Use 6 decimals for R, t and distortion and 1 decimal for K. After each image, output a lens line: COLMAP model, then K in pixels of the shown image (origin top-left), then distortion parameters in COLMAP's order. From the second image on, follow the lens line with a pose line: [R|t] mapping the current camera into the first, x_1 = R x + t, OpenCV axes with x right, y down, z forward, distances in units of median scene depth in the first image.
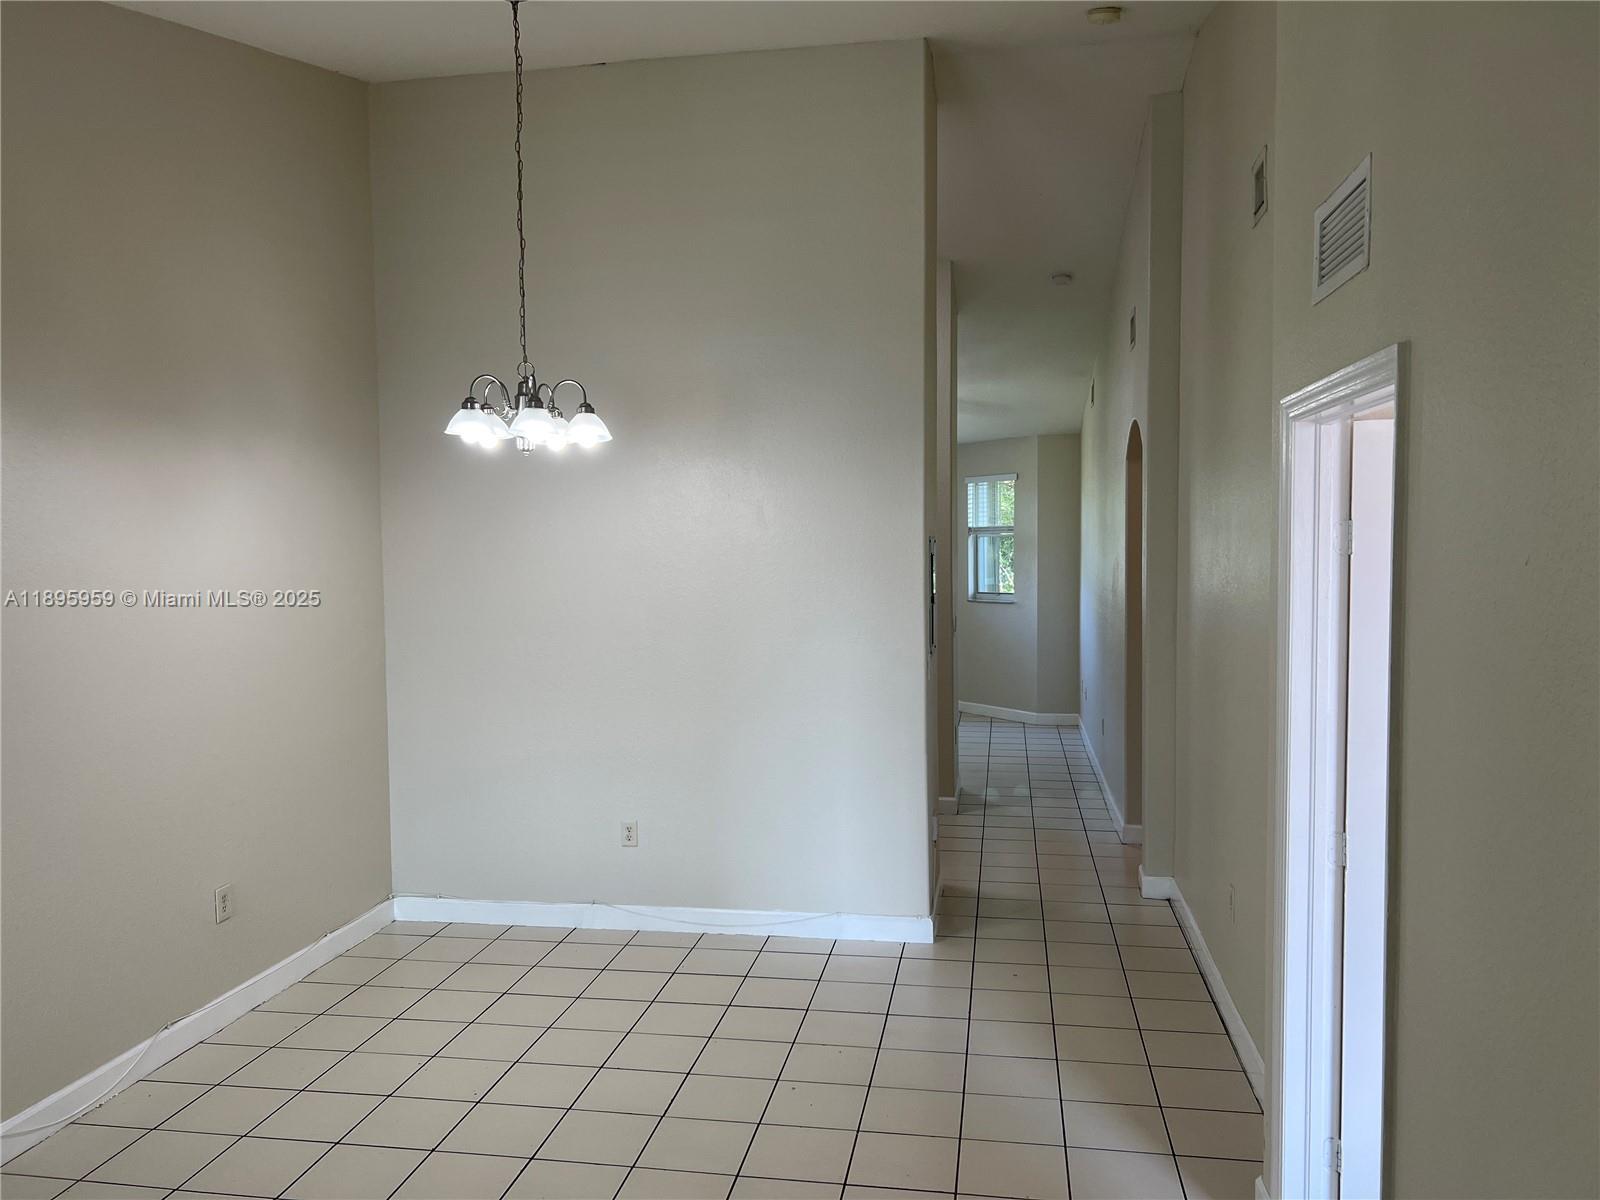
lens RADIAL K [[1219.8, 0, 796.1], [0, 1219.8, 619.8], [0, 0, 1]] dist [0.024471, -0.021714]
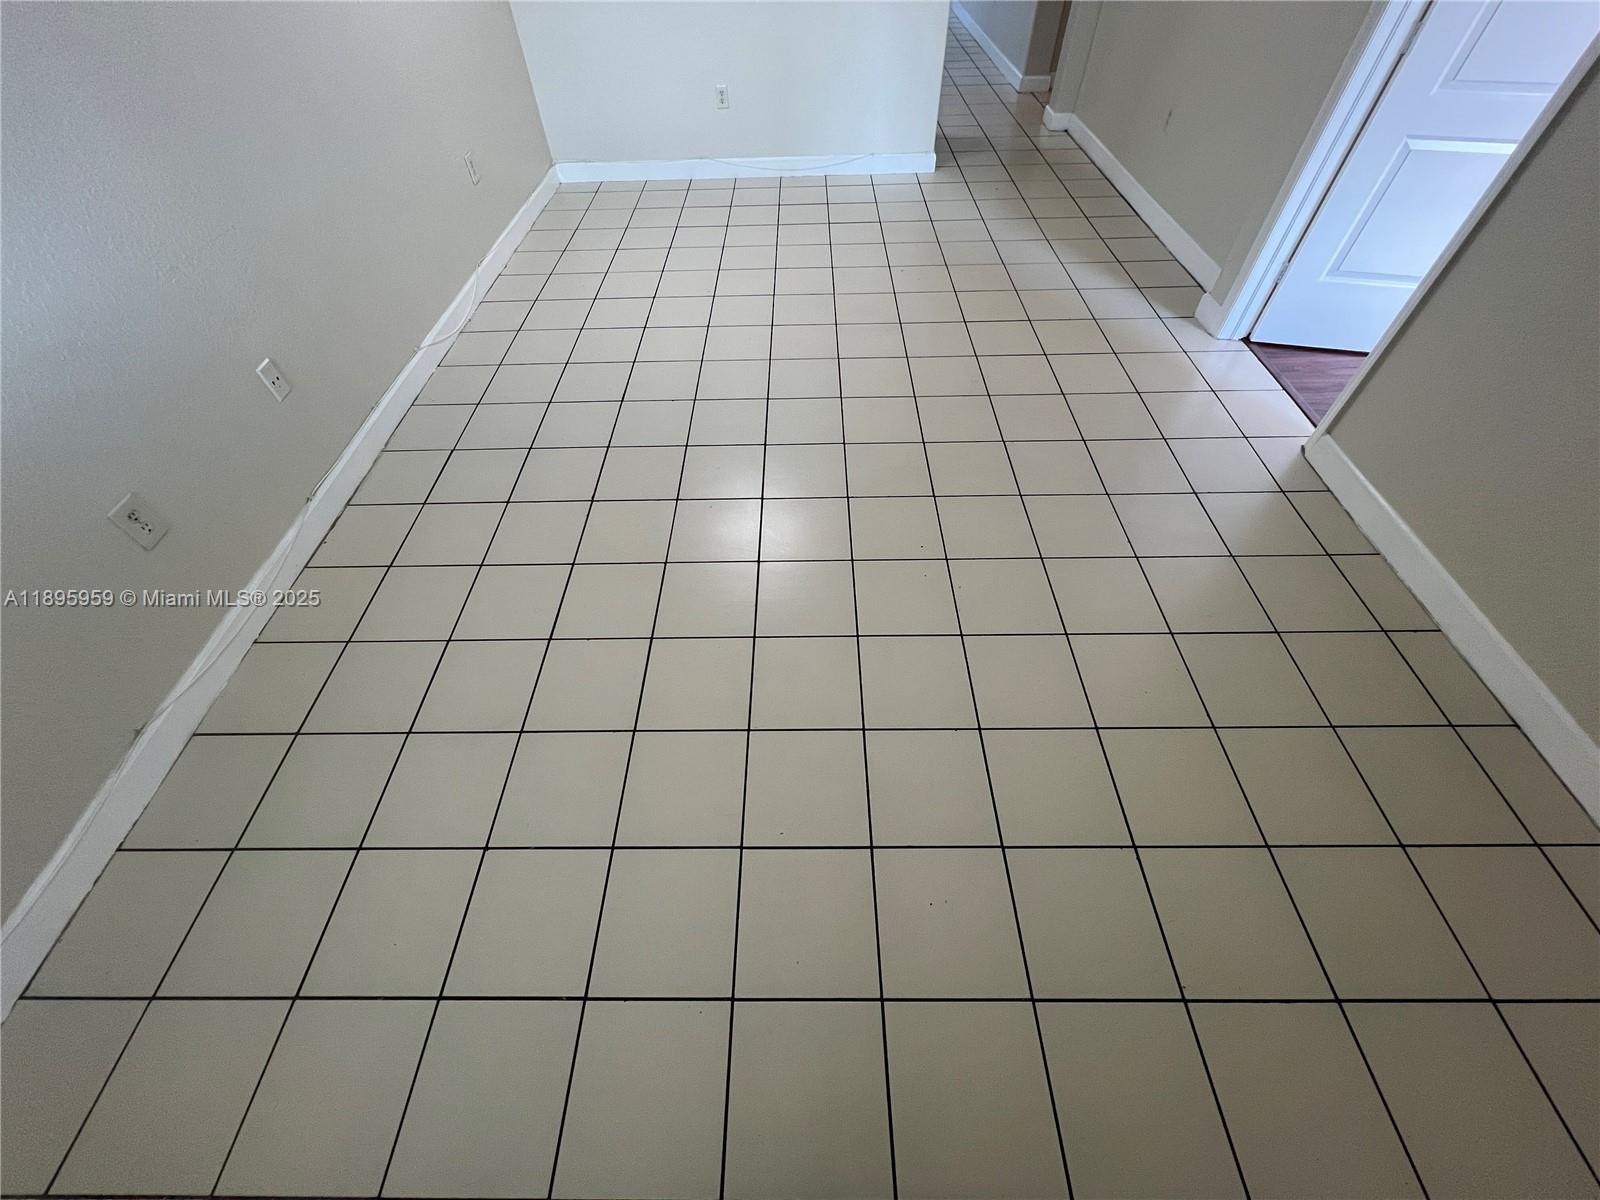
lens RADIAL K [[645.2, 0, 798.3], [0, 645.2, 599.1], [0, 0, 1]] dist [-0.003552, 0.001260]
pose [[0.984456, -0.140795, 0.104993, -0.208975], [0.021304, 0.689113, 0.724341, 0.041299], [-0.174335, -0.710845, 0.681401, 0.088111]]
